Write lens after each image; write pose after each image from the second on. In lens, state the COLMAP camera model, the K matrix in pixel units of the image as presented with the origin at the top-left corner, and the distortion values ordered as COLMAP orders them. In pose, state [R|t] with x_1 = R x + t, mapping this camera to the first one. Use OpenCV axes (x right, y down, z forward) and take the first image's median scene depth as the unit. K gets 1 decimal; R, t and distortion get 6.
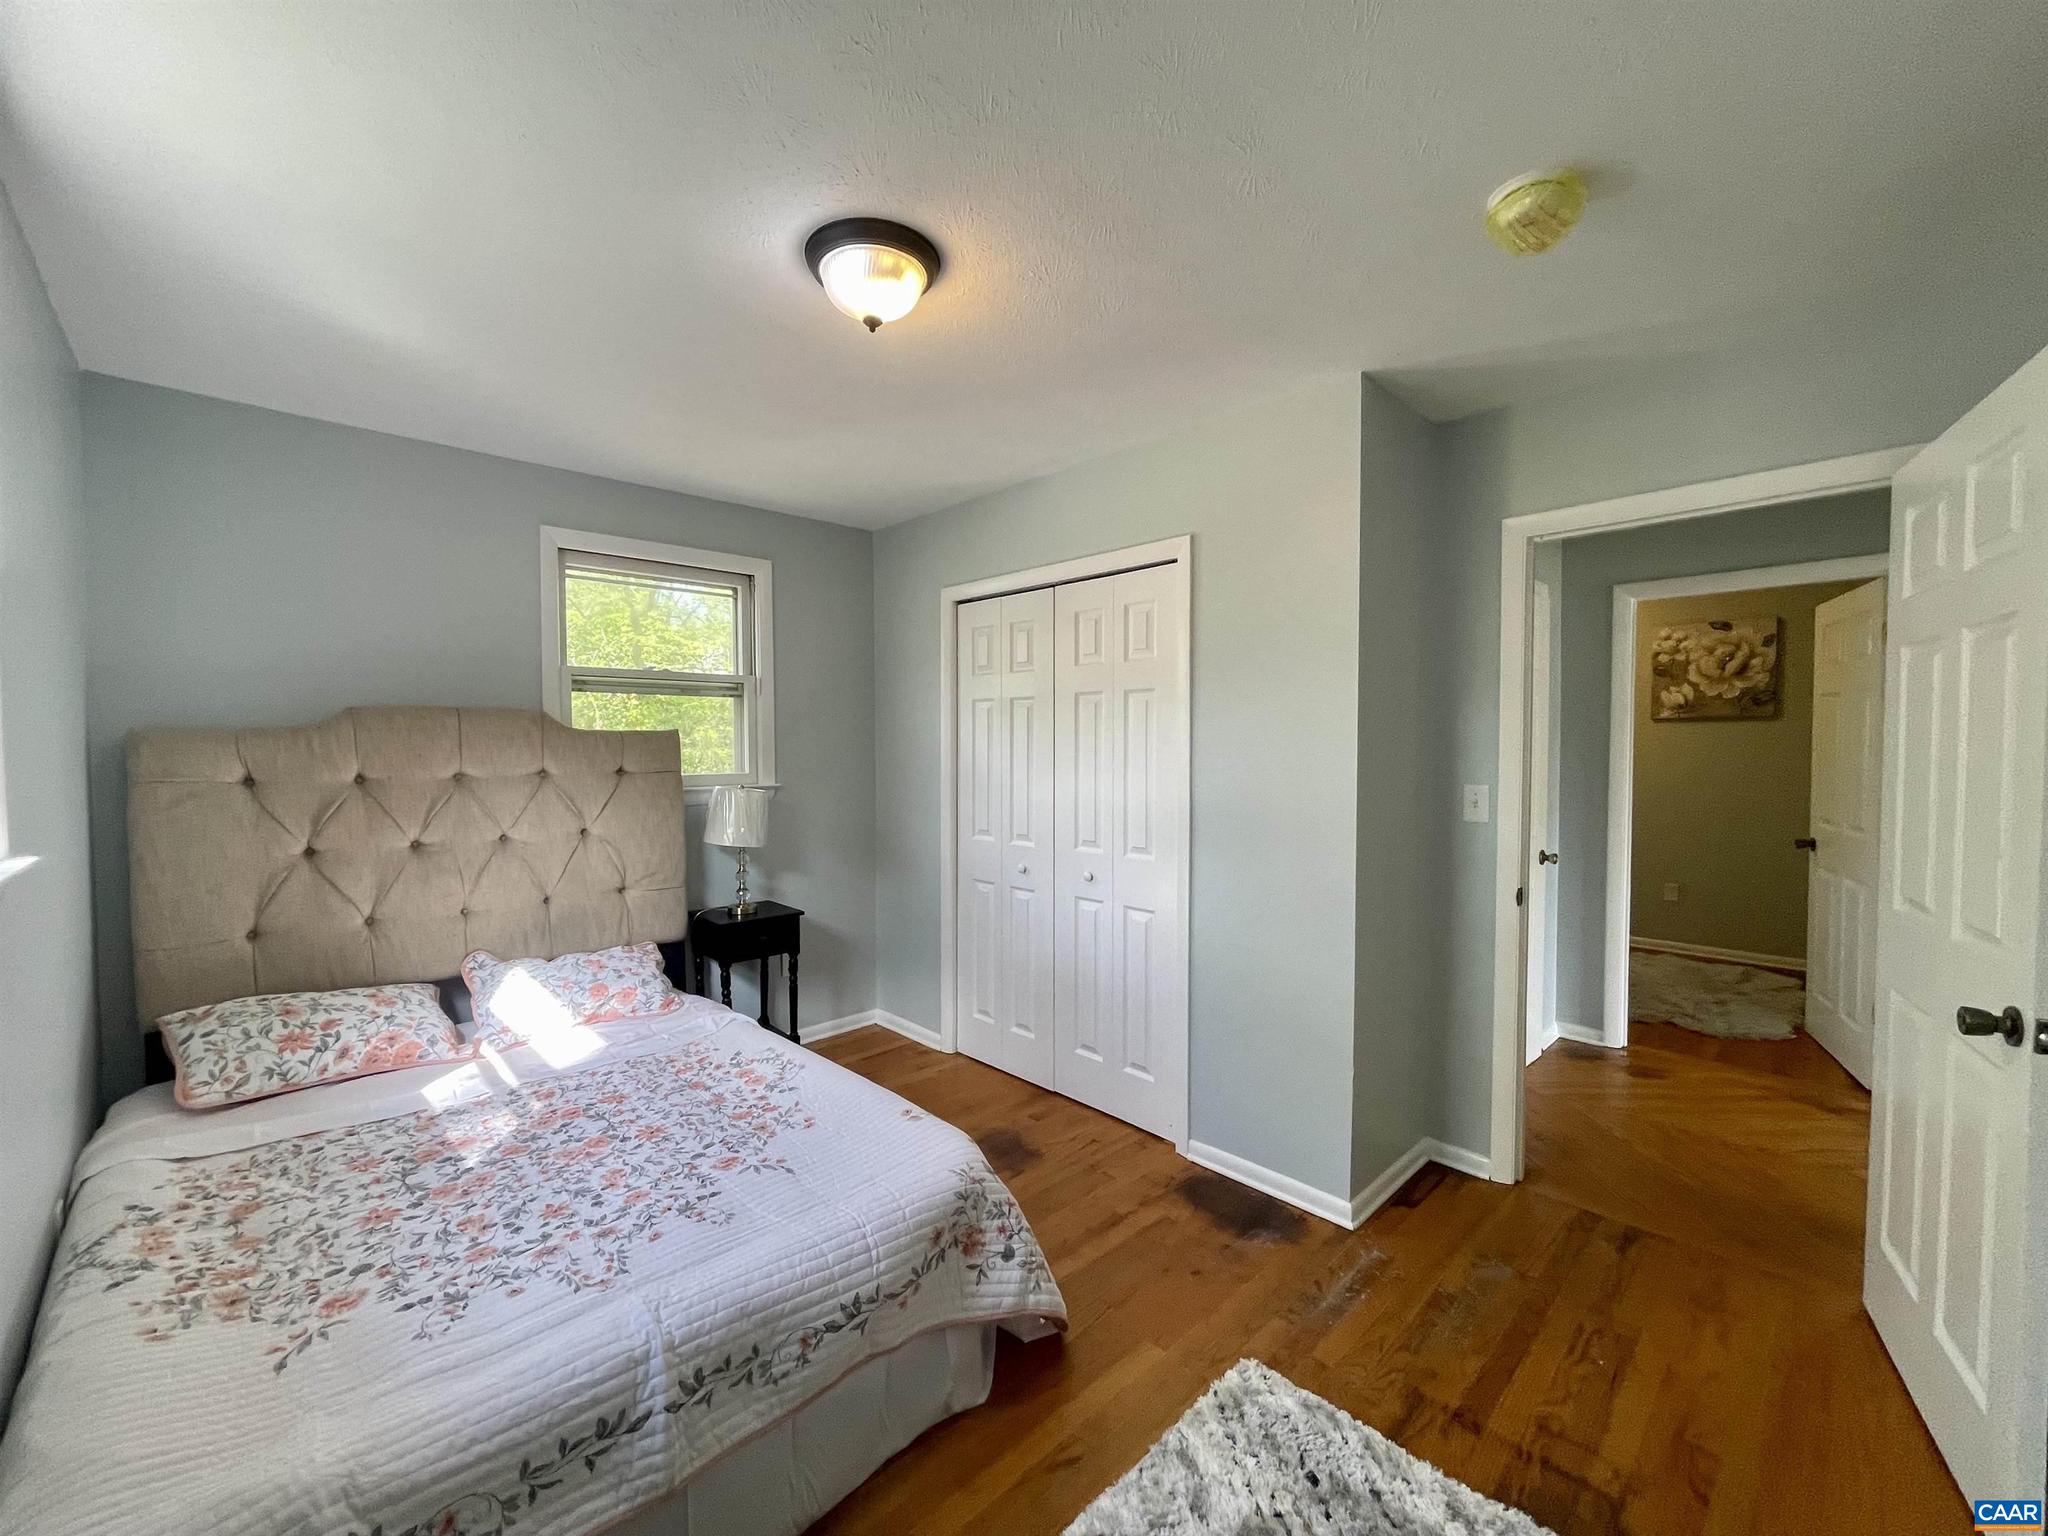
lens RADIAL K [[823.0, 0, 1013.7], [0, 823.0, 770.0], [0, 0, 1]] dist [-0.001236, -0.000442]
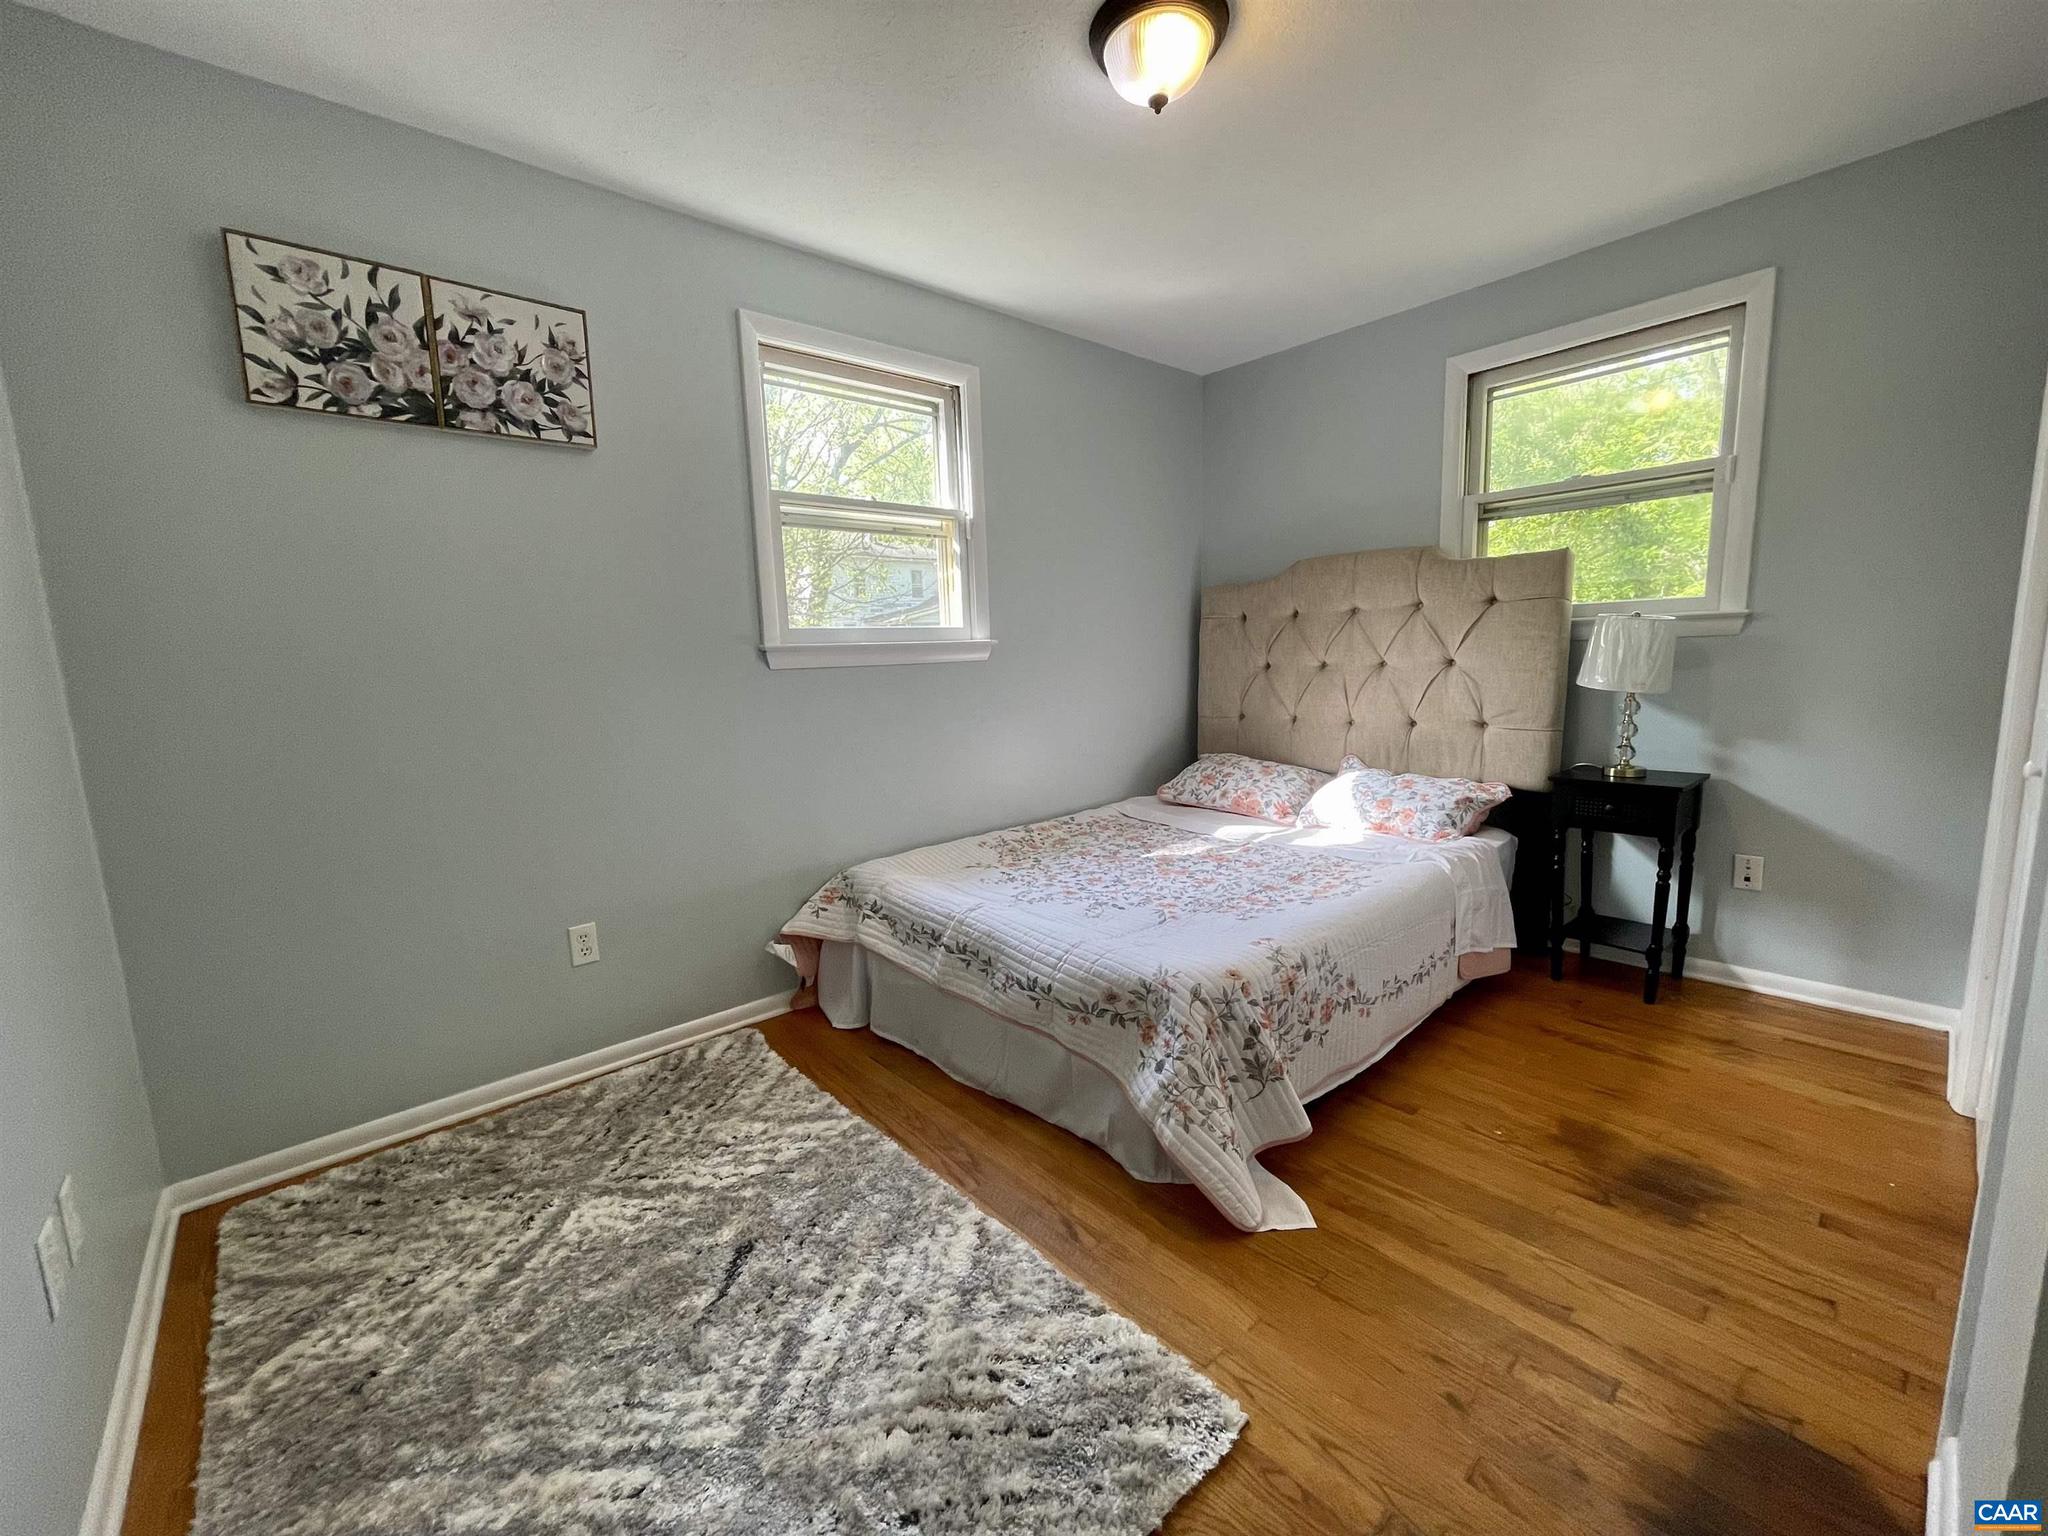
lens RADIAL K [[823.0, 0, 1019.8], [0, 823.0, 773.4], [0, 0, 1]] dist [-0.001236, -0.000442]
pose [[-0.035481, 0.148837, -0.988225, 0.707821], [0.003886, 0.988861, 0.148793, 0.077738], [0.999363, 0.001439, -0.035664, 0.676261]]
